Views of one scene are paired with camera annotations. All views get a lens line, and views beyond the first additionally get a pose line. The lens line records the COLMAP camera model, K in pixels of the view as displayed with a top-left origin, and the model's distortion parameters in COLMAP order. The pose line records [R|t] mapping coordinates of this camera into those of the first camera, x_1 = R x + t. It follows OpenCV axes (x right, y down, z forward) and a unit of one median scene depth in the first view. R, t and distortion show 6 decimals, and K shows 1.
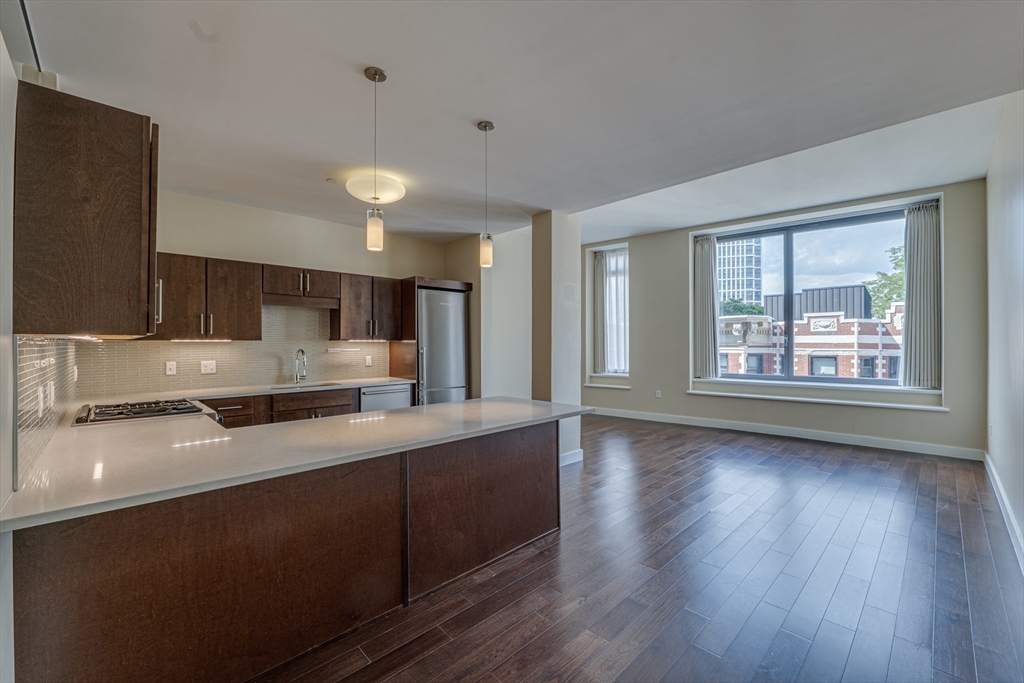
lens RADIAL K [[418.7, 0, 512.0], [0, 418.7, 341.5], [0, 0, 1]] dist [-0.013104, -0.000137]
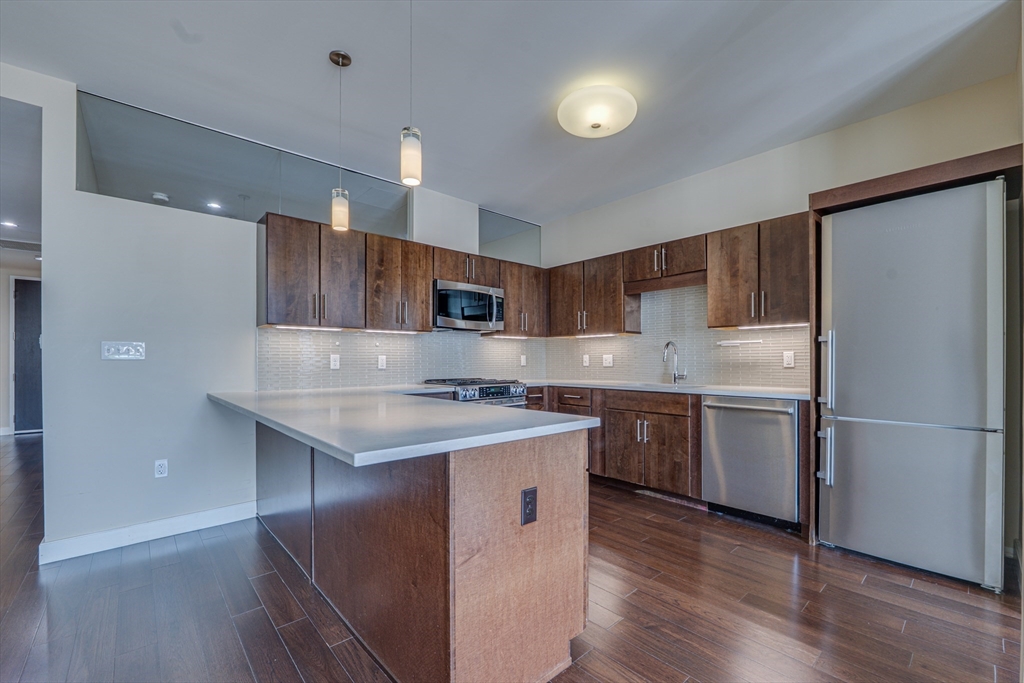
lens RADIAL K [[426.8, 0, 510.5], [0, 426.8, 361.1], [0, 0, 1]] dist [-0.012309, -0.000113]
pose [[-0.043409, 0.005088, -0.999044, 0.409841], [0.006362, 0.999968, 0.004816, 0.059608], [0.999037, -0.006147, -0.043440, 0.857815]]
